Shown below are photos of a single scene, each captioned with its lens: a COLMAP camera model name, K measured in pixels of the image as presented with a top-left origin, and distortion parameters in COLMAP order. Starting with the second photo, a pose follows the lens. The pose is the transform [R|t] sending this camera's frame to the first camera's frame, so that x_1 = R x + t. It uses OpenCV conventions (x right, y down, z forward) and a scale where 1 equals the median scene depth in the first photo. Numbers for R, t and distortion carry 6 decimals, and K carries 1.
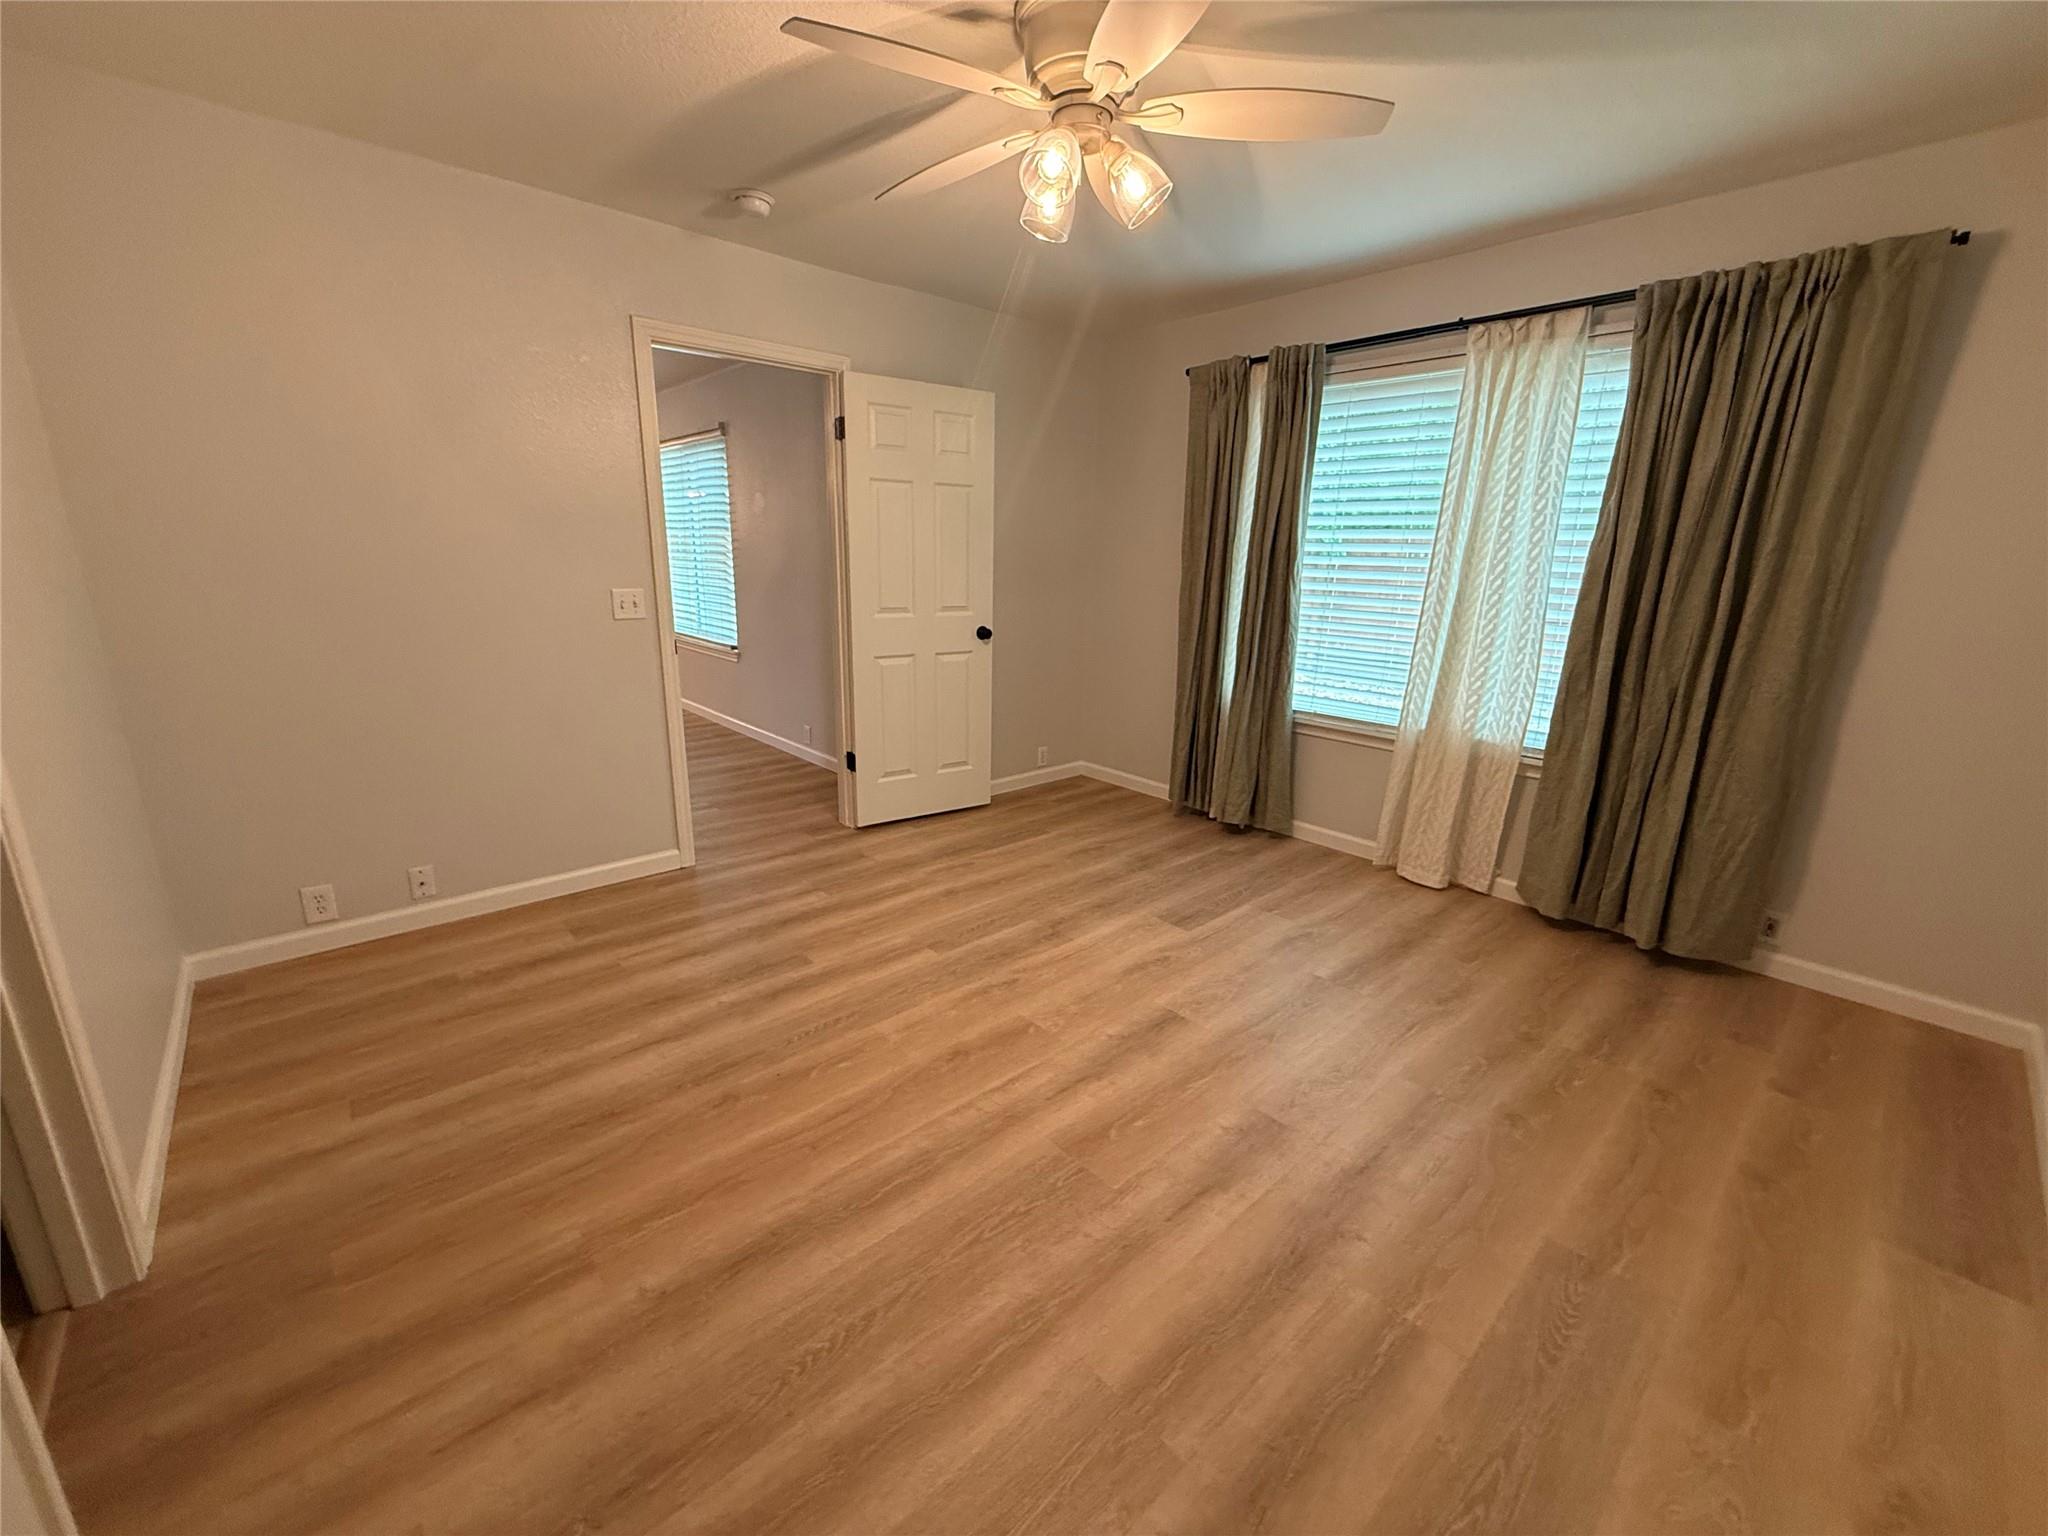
lens RADIAL K [[815.9, 0, 1019.2], [0, 815.9, 766.4], [0, 0, 1]] dist [-0.002075, -0.000251]
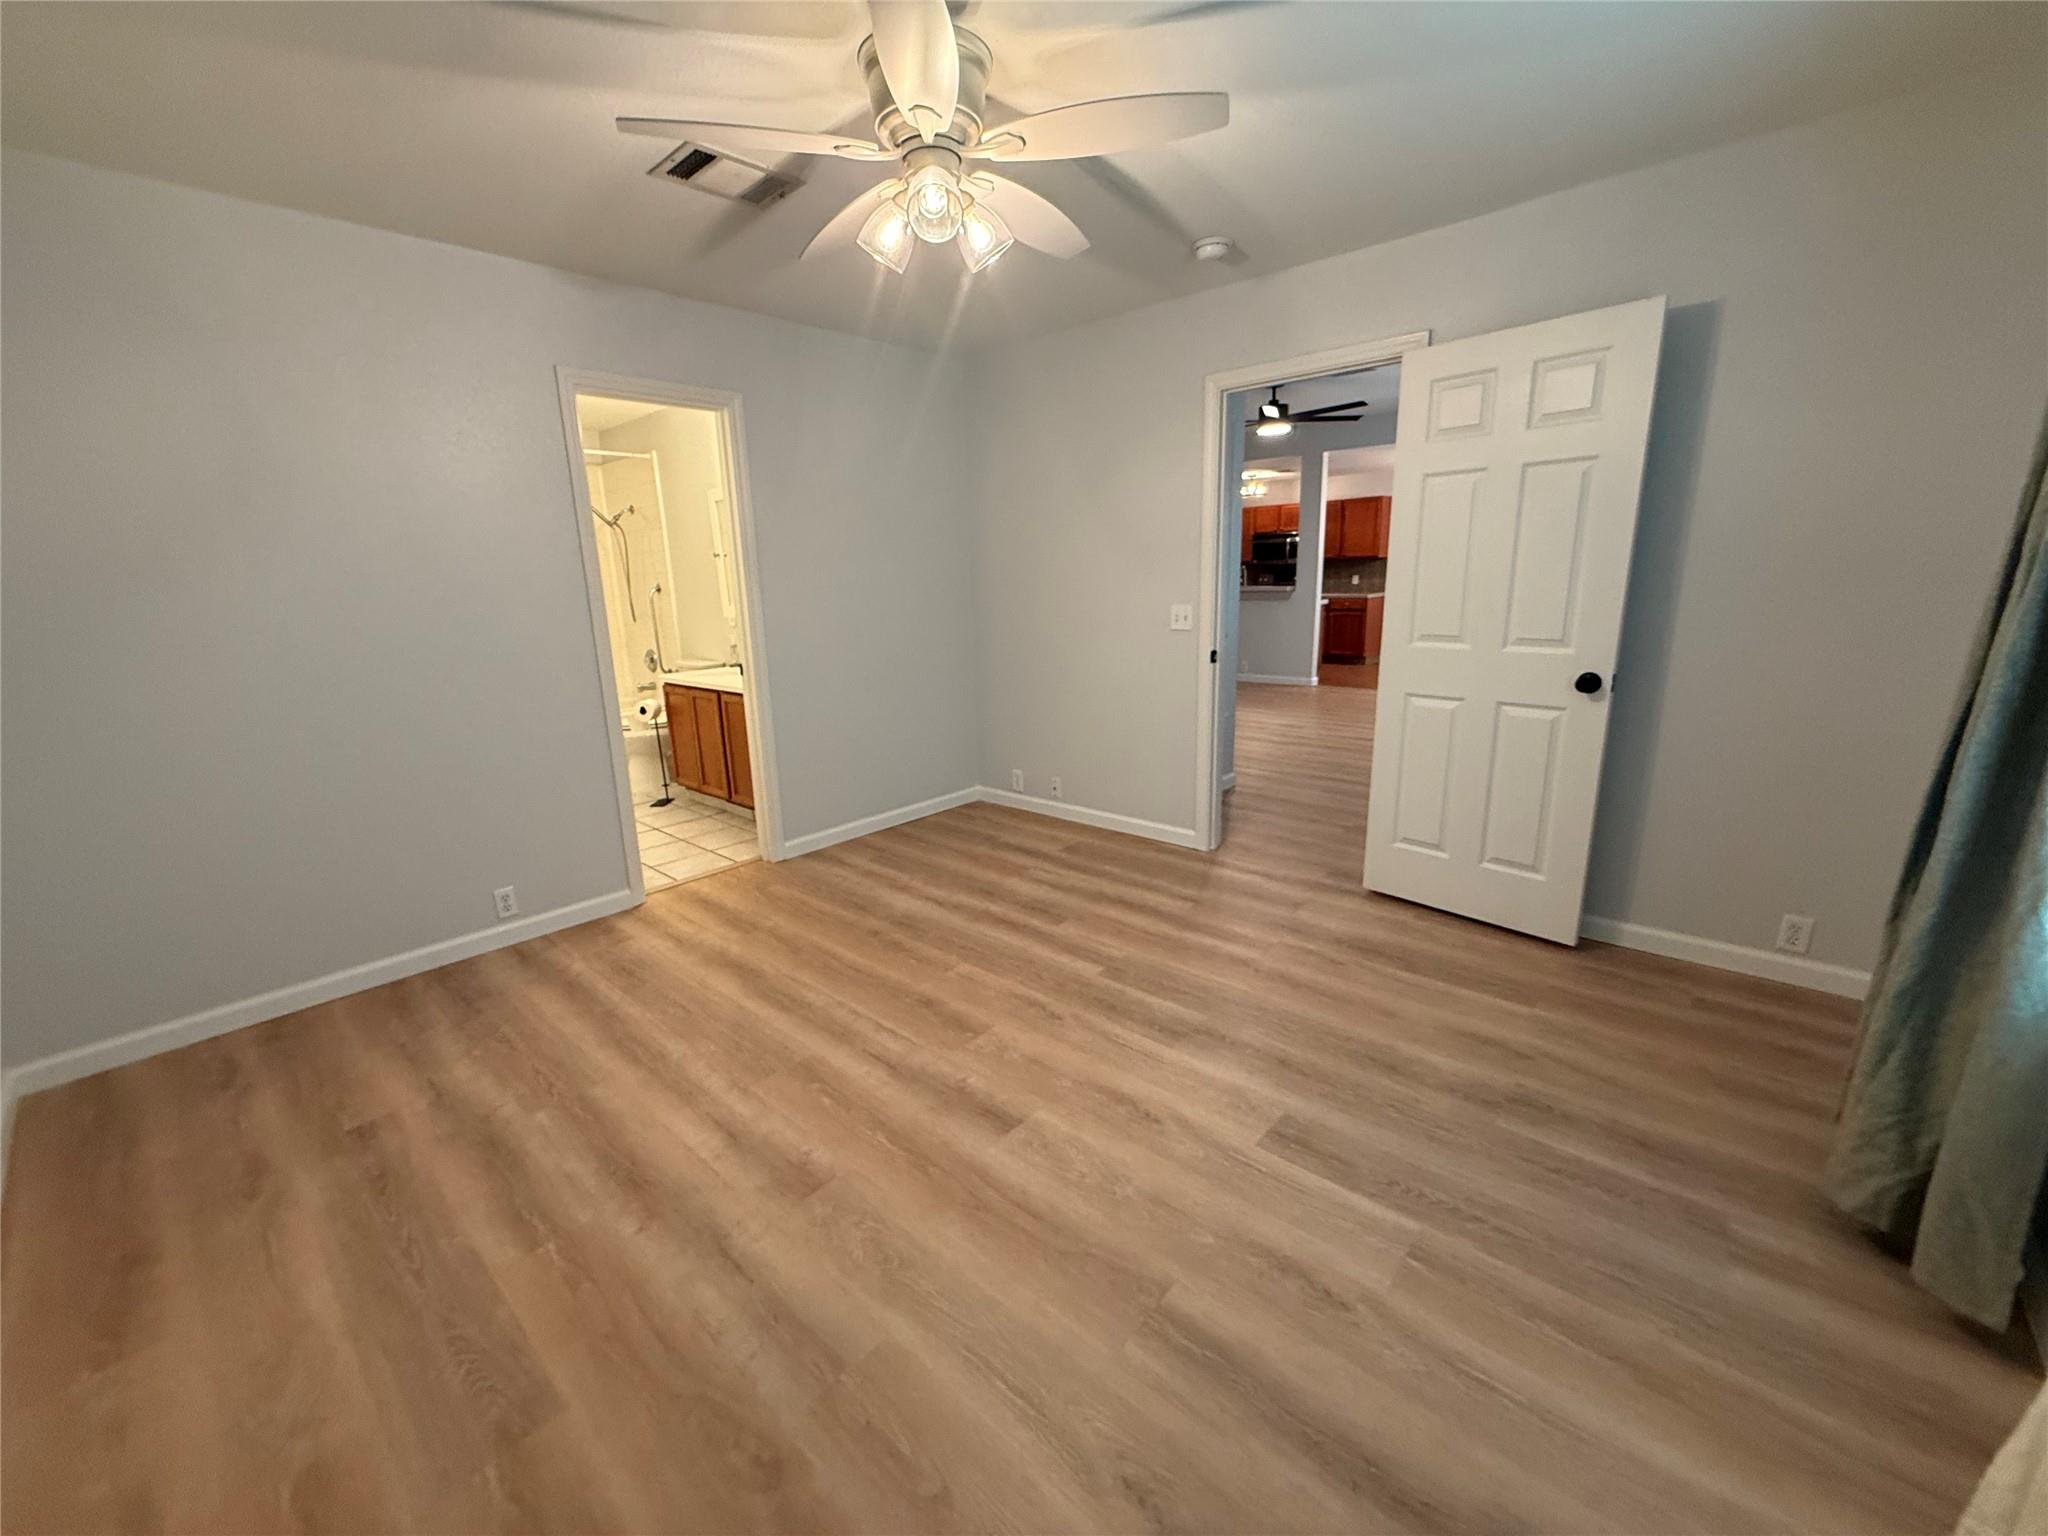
lens RADIAL K [[815.9, 0, 1019.2], [0, 815.9, 766.4], [0, 0, 1]] dist [-0.002075, -0.000251]
pose [[0.102344, 0.208300, -0.972696, 0.817551], [-0.221352, 0.958083, 0.181881, -0.175630], [0.969809, 0.196694, 0.144161, 0.720649]]
